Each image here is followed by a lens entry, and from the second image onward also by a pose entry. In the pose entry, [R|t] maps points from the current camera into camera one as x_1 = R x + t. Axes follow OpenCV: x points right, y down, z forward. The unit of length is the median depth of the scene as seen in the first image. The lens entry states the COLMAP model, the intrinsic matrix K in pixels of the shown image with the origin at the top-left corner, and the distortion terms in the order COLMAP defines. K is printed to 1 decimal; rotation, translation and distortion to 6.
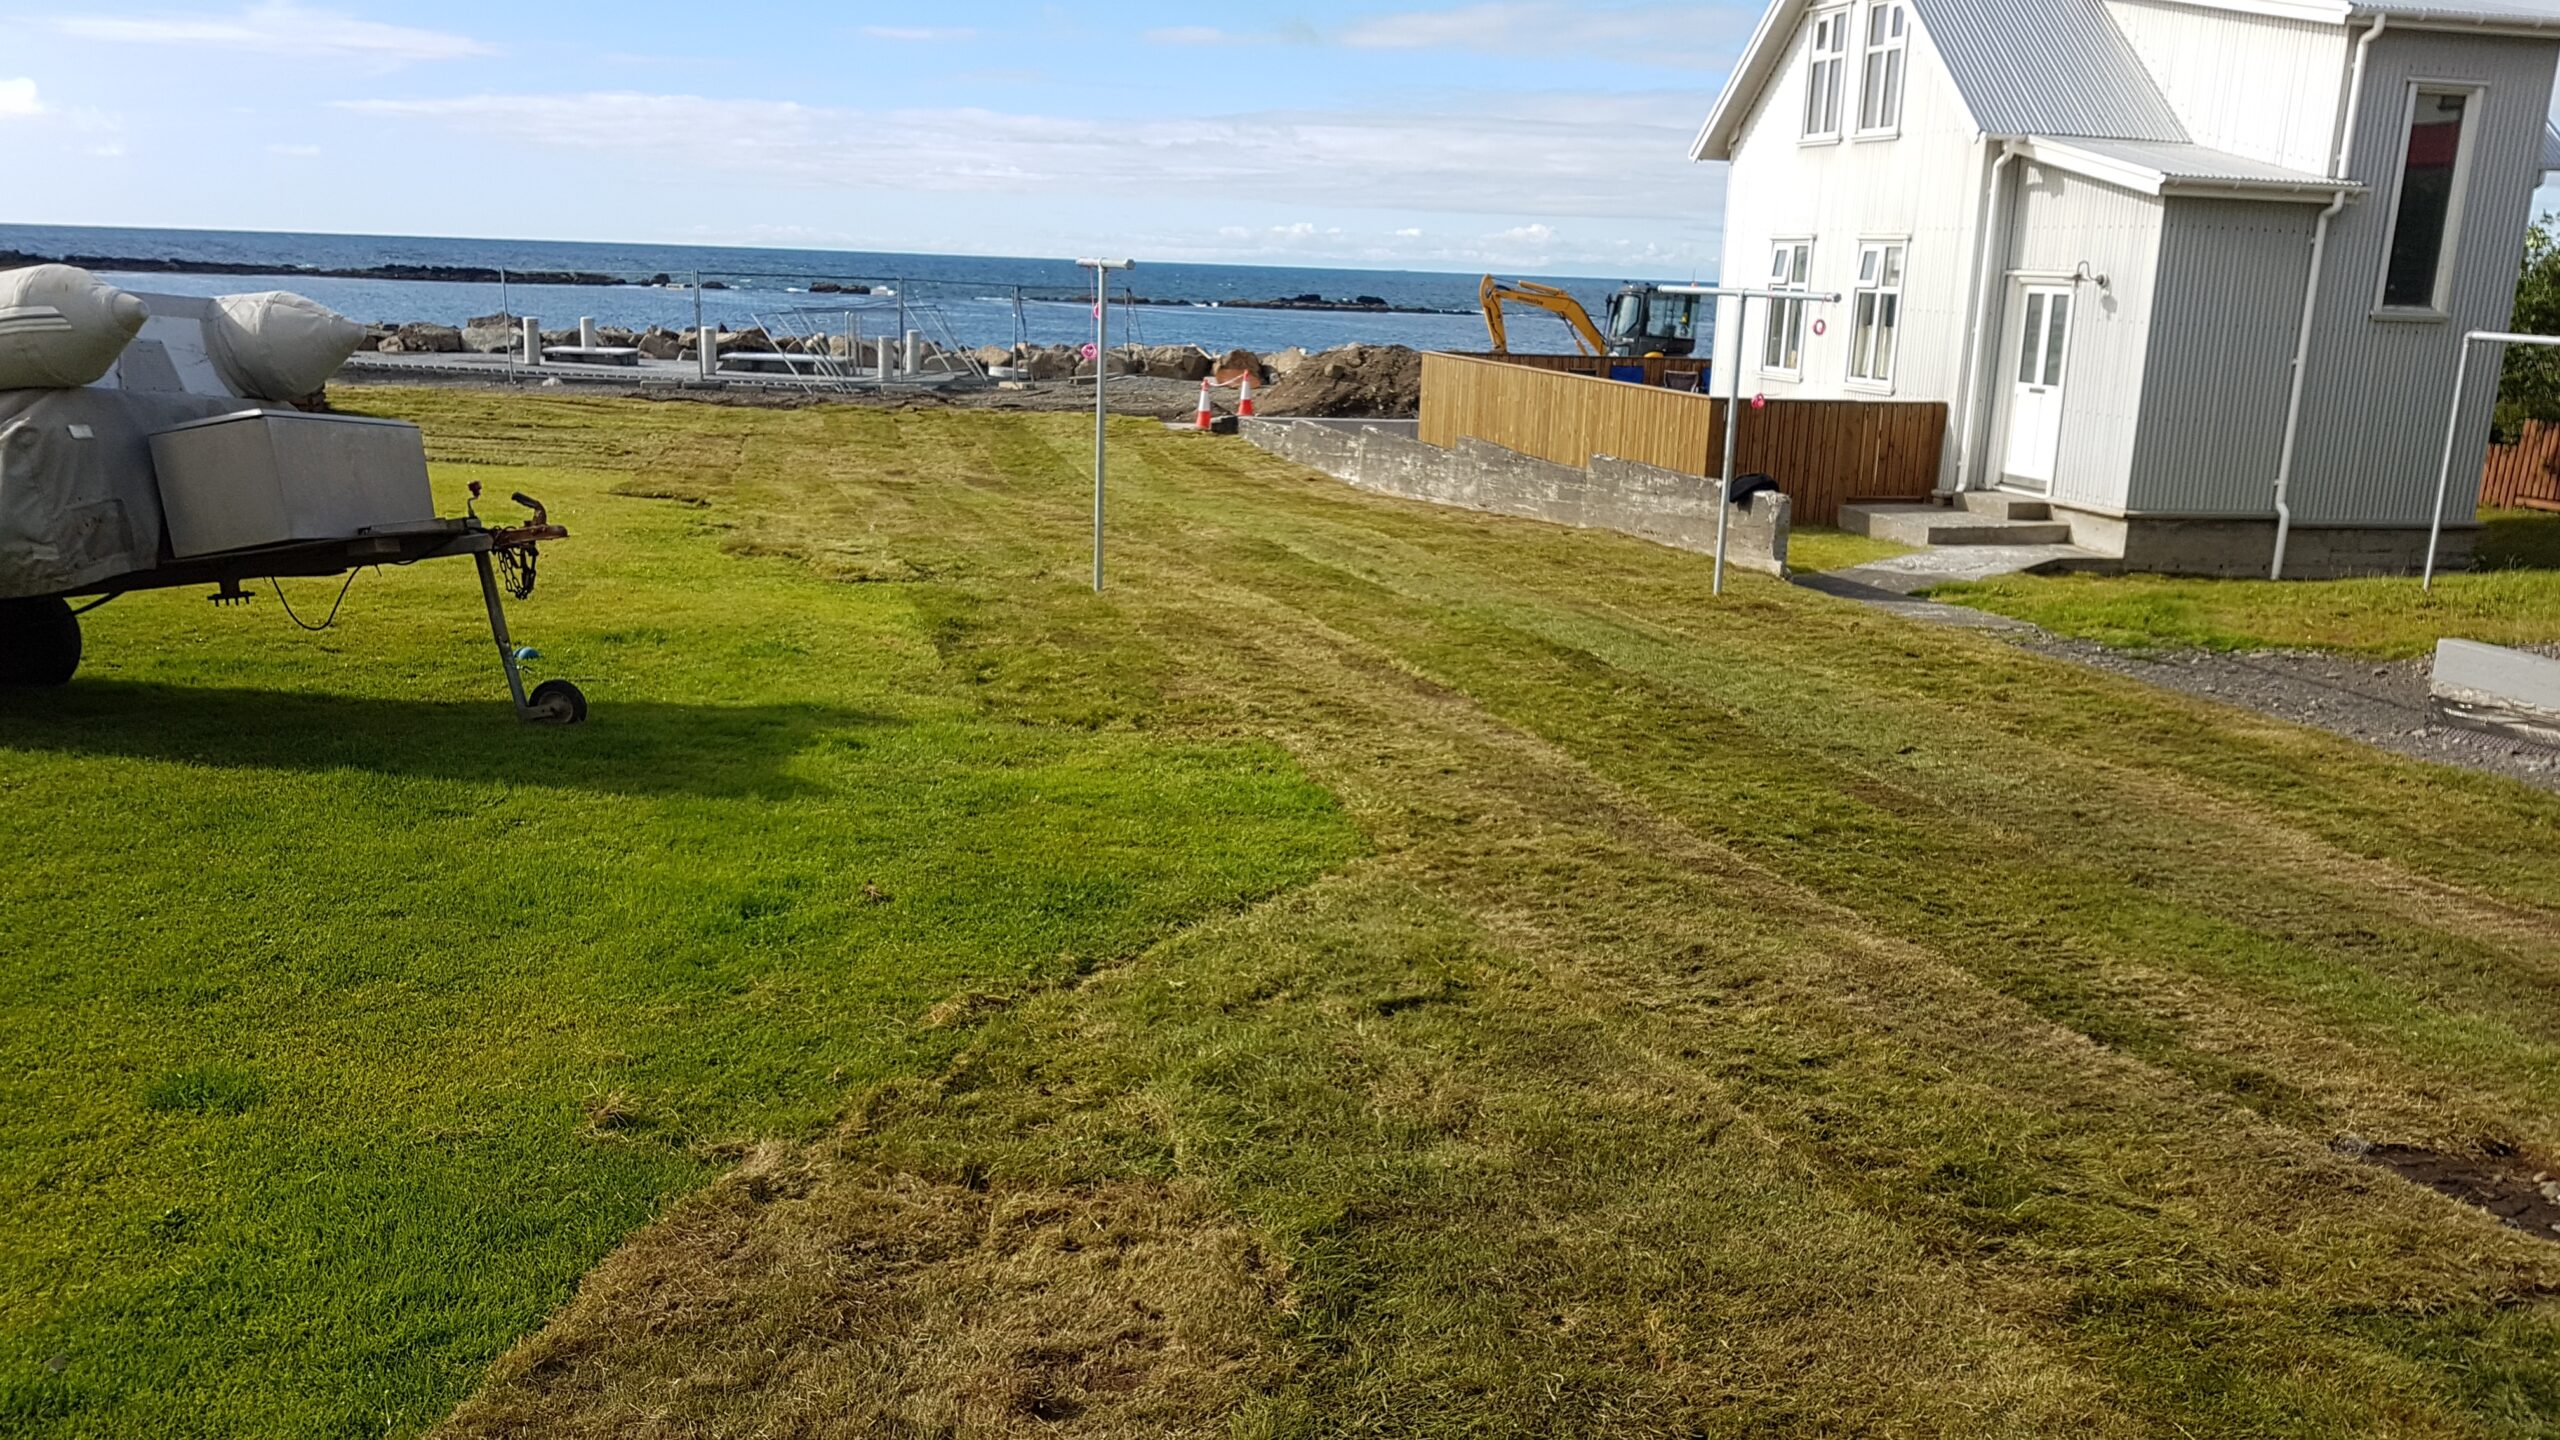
lens RADIAL K [[1905.4, 0, 1280.0], [0, 1905.4, 720.0], [0, 0, 1]] dist [-0.001142, -0.000838]
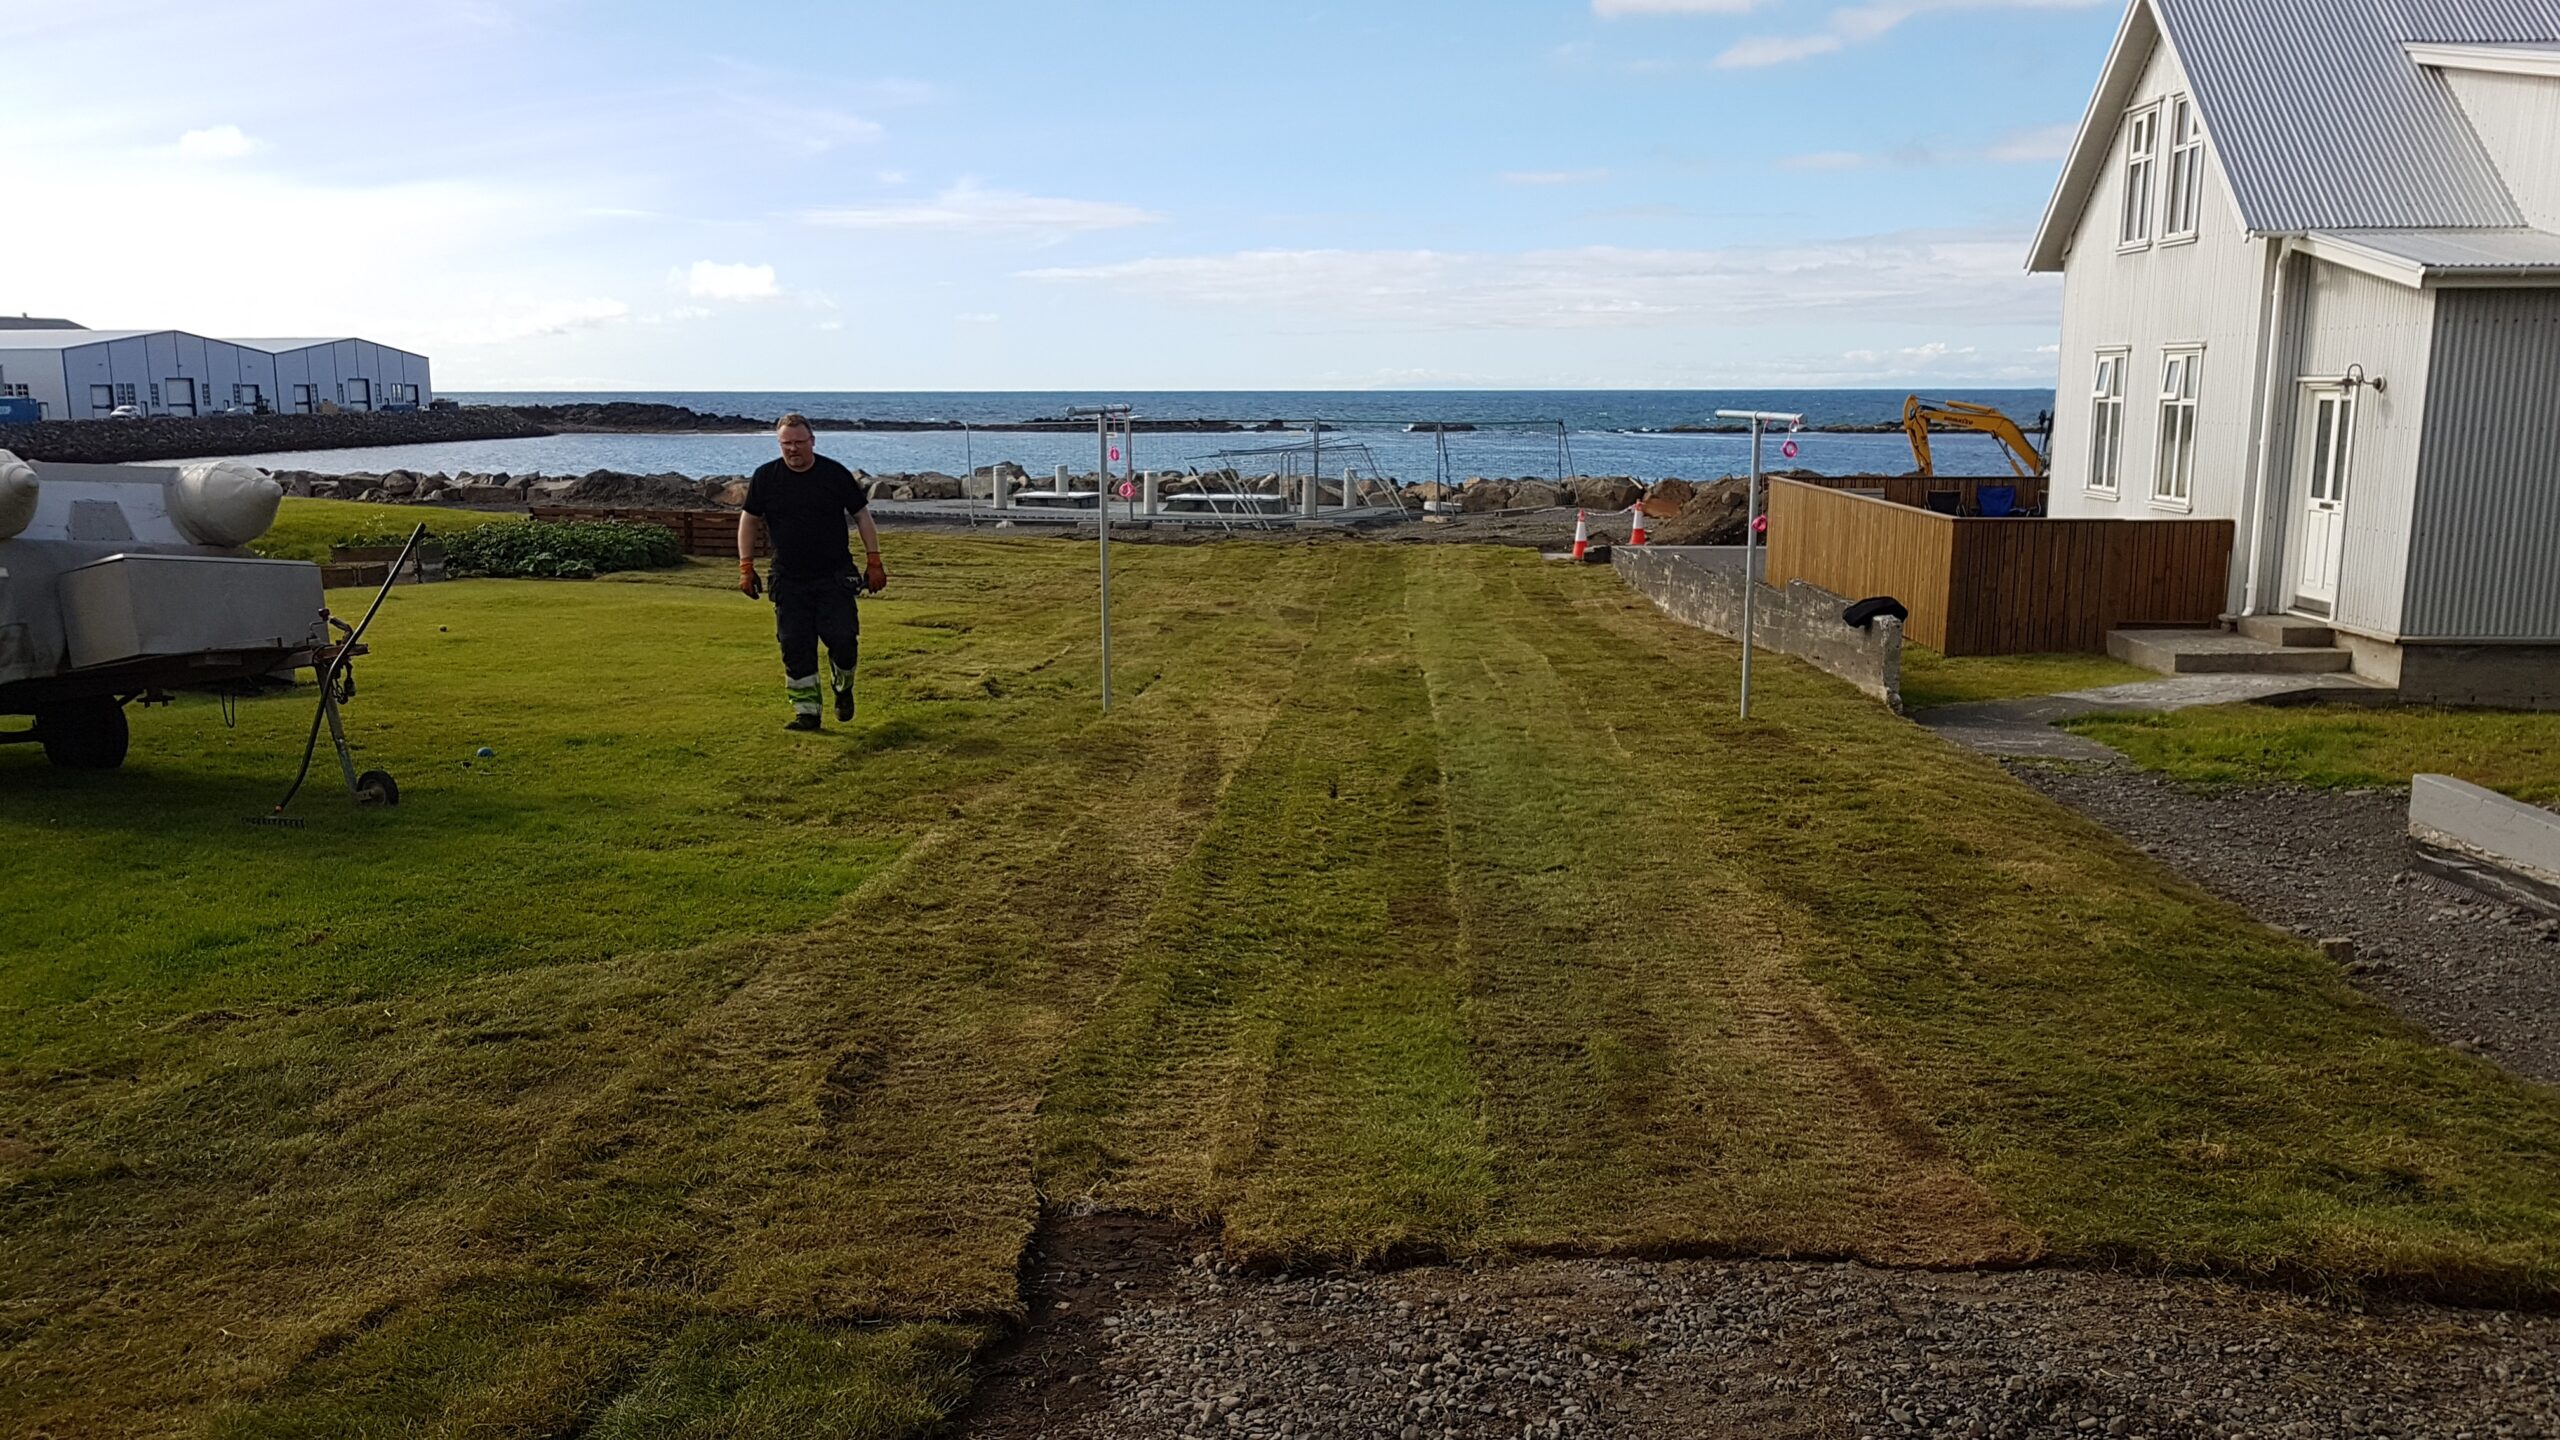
lens RADIAL K [[1905.4, 0, 1280.0], [0, 1905.4, 720.0], [0, 0, 1]] dist [-0.001142, -0.000838]
pose [[0.959596, 0.010813, -0.281172, 0.178154], [-0.030005, 0.997496, -0.064041, 0.002666], [0.279775, 0.069891, 0.957518, -0.002950]]
